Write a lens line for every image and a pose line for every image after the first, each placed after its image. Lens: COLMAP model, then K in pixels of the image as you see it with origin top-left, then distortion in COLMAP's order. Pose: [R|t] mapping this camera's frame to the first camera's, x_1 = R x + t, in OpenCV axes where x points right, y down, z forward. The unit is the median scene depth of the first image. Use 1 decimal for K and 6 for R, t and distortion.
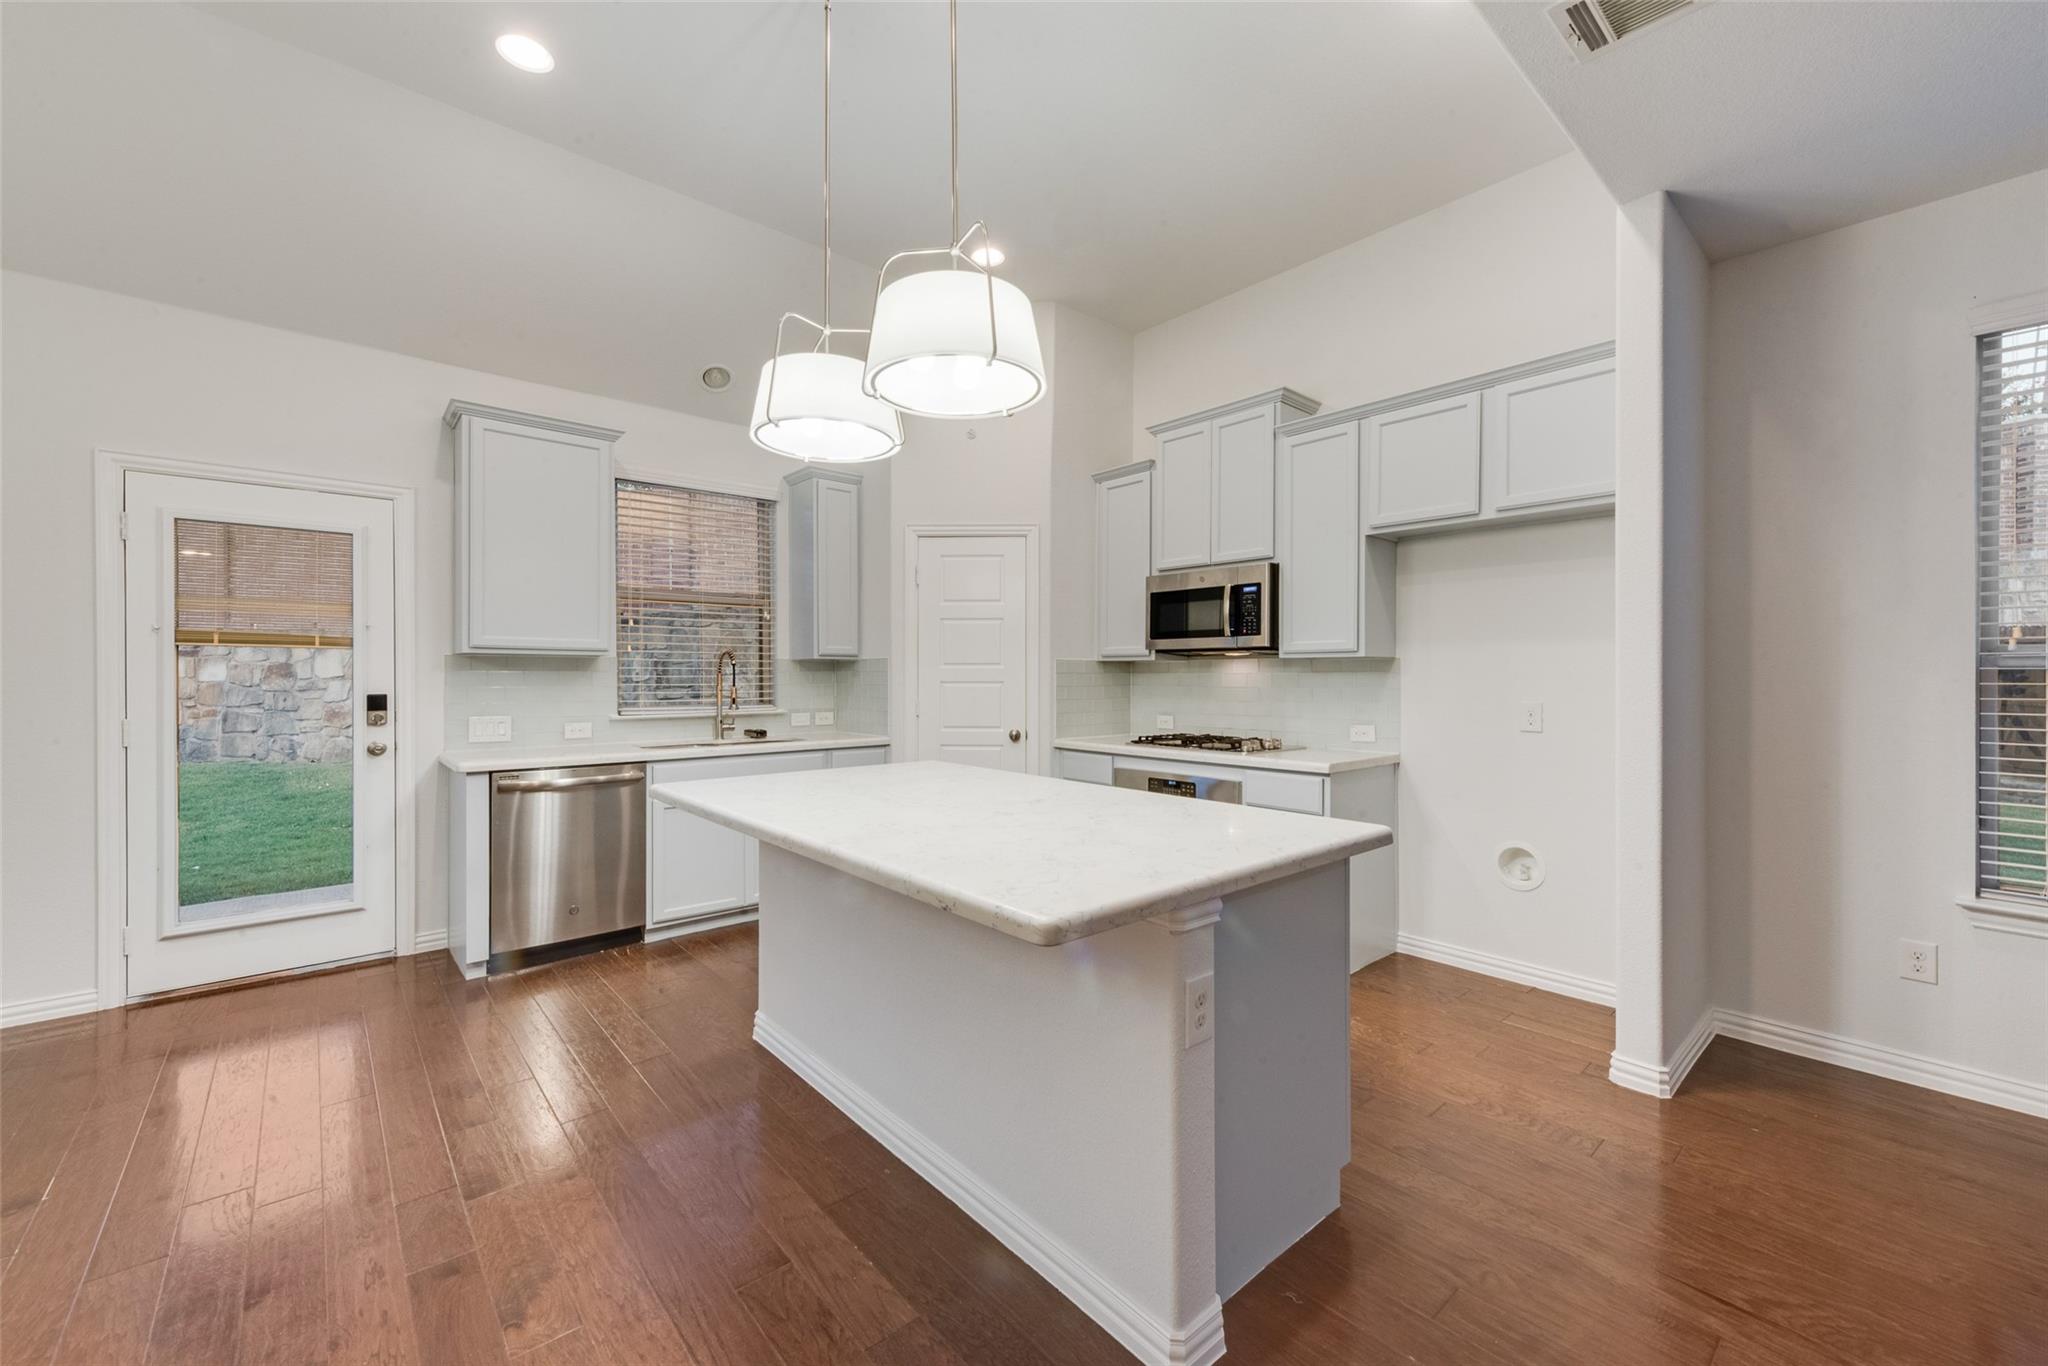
lens RADIAL K [[807.4, 0, 1026.0], [0, 807.4, 677.5], [0, 0, 1]] dist [0.010857, -0.002346]
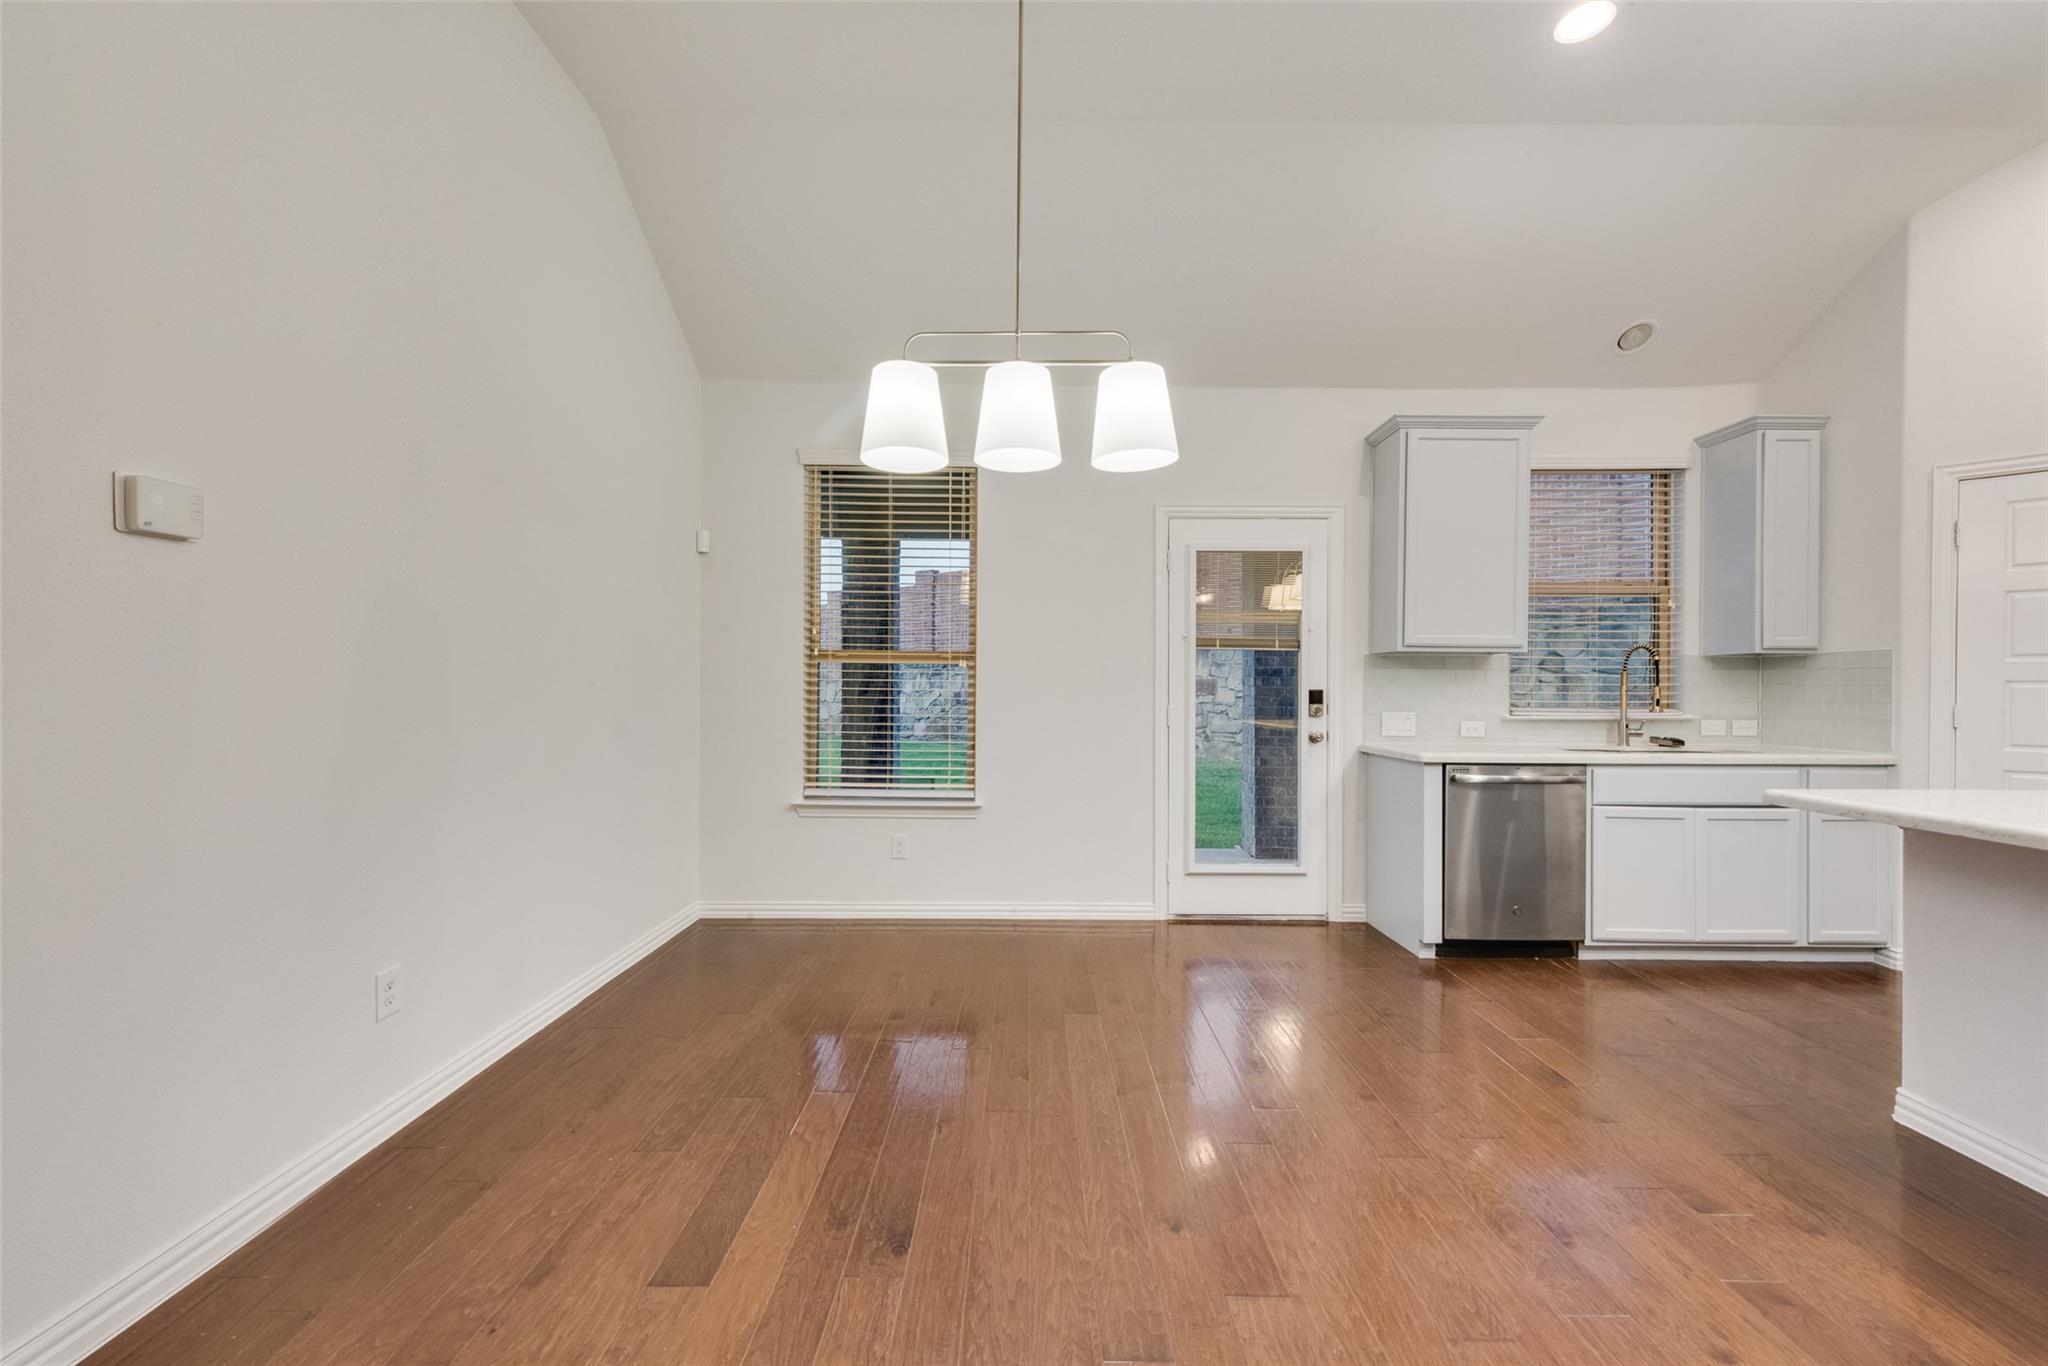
lens RADIAL K [[807.4, 0, 1031.4], [0, 807.4, 691.9], [0, 0, 1]] dist [0.010857, -0.002346]
pose [[0.752876, 0.007525, -0.658120, -0.327671], [-0.006688, 0.999970, 0.003783, 0.021080], [0.658129, 0.001553, 0.752904, -0.115794]]
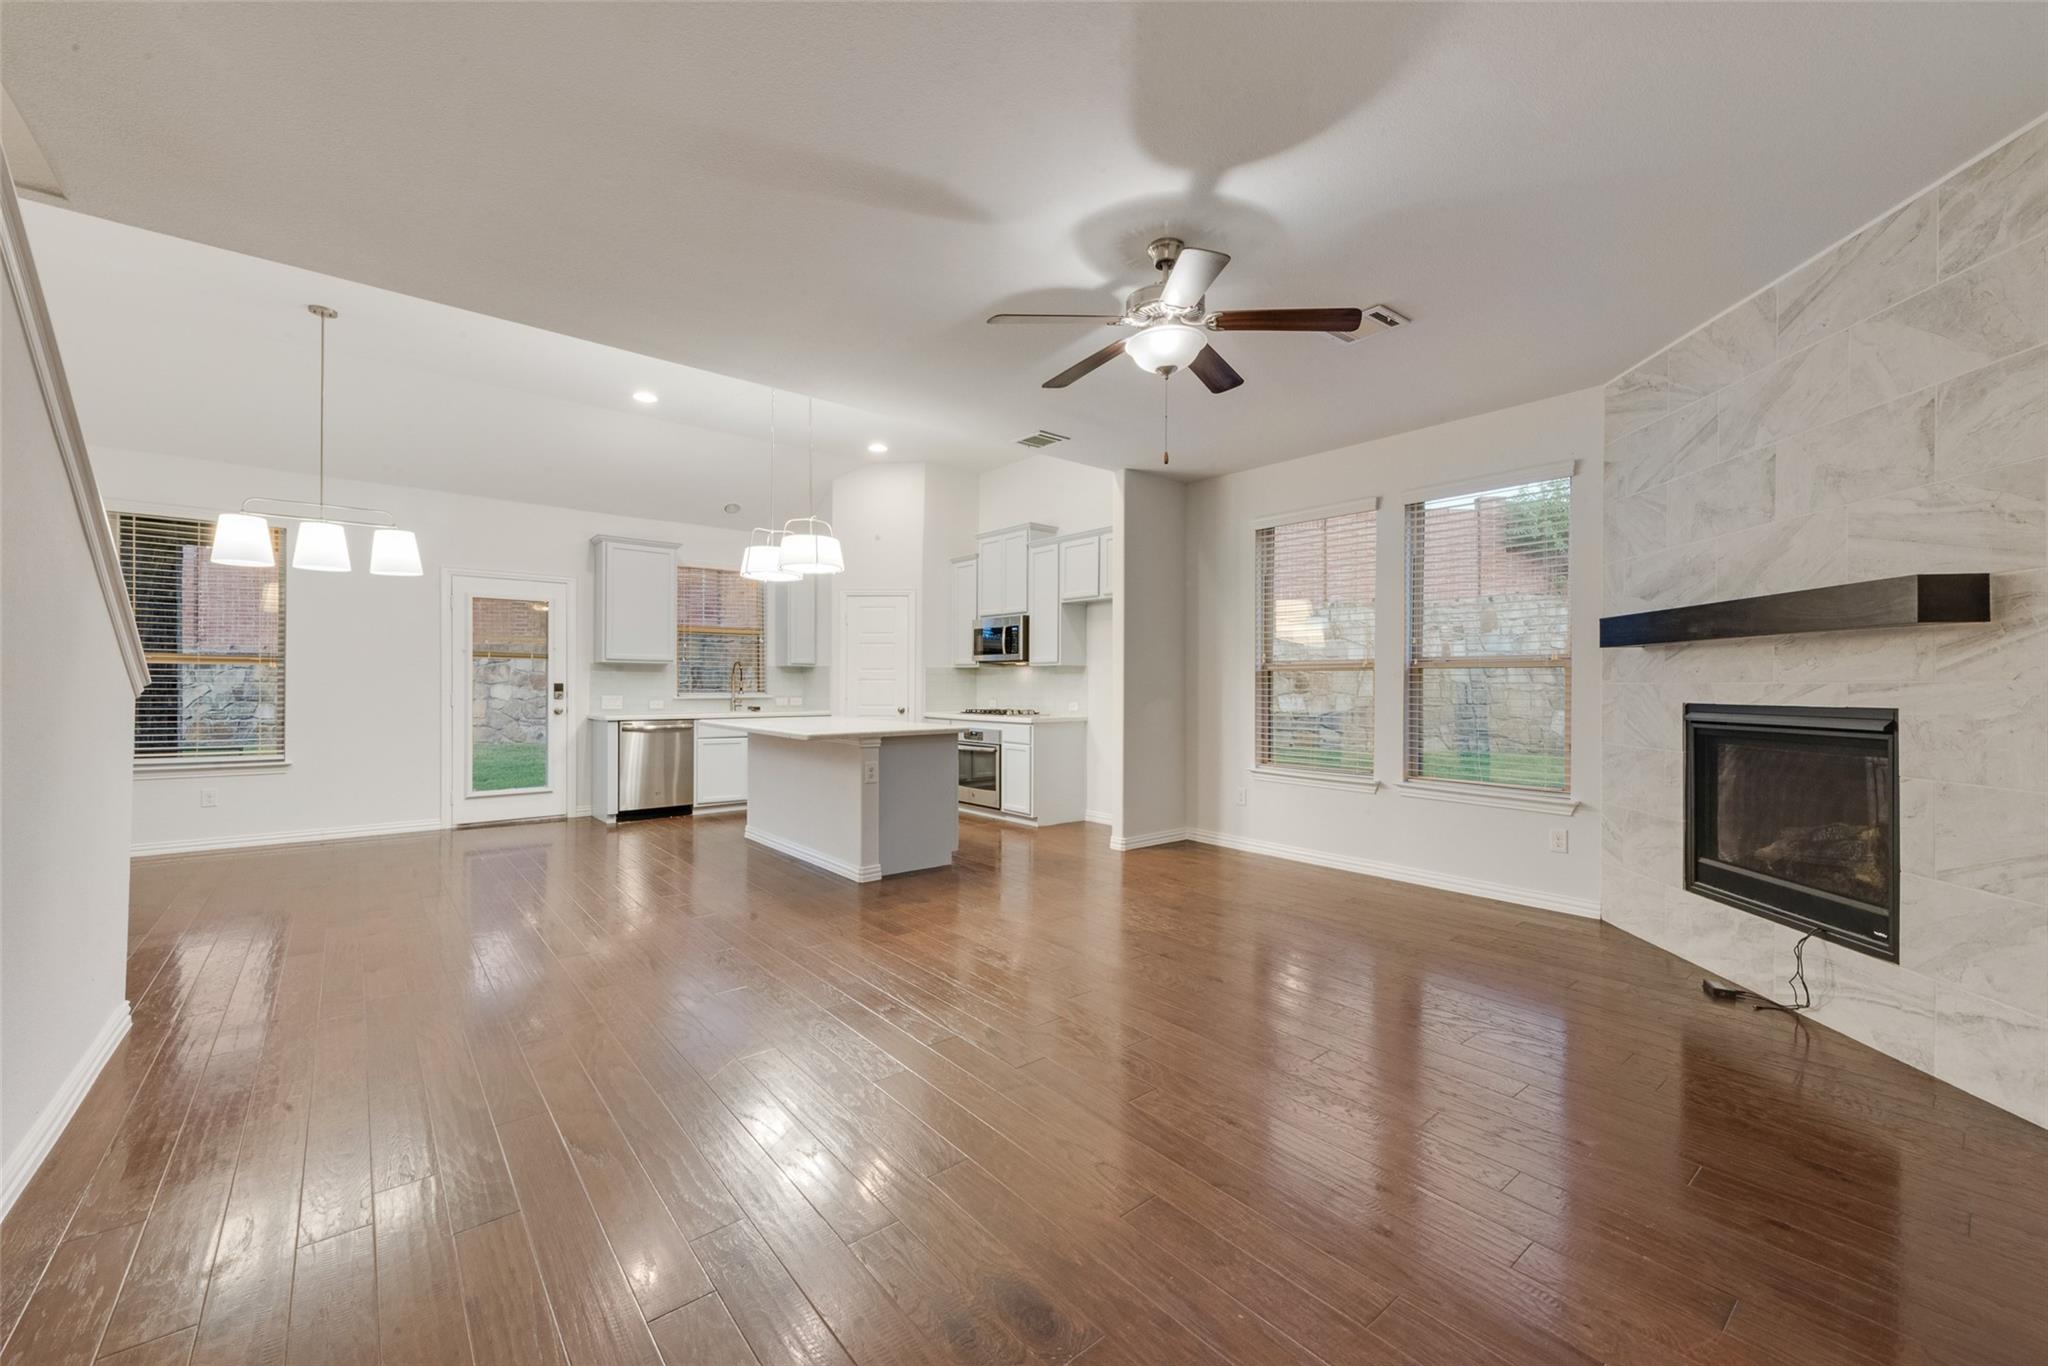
lens RADIAL K [[807.4, 0, 1032.1], [0, 807.4, 686.1], [0, 0, 1]] dist [0.010857, -0.002346]
pose [[0.999674, 0.003192, -0.025350, 0.366824], [-0.003229, 0.999994, -0.001401, 0.025375], [0.025345, 0.001482, 0.999678, -0.864950]]
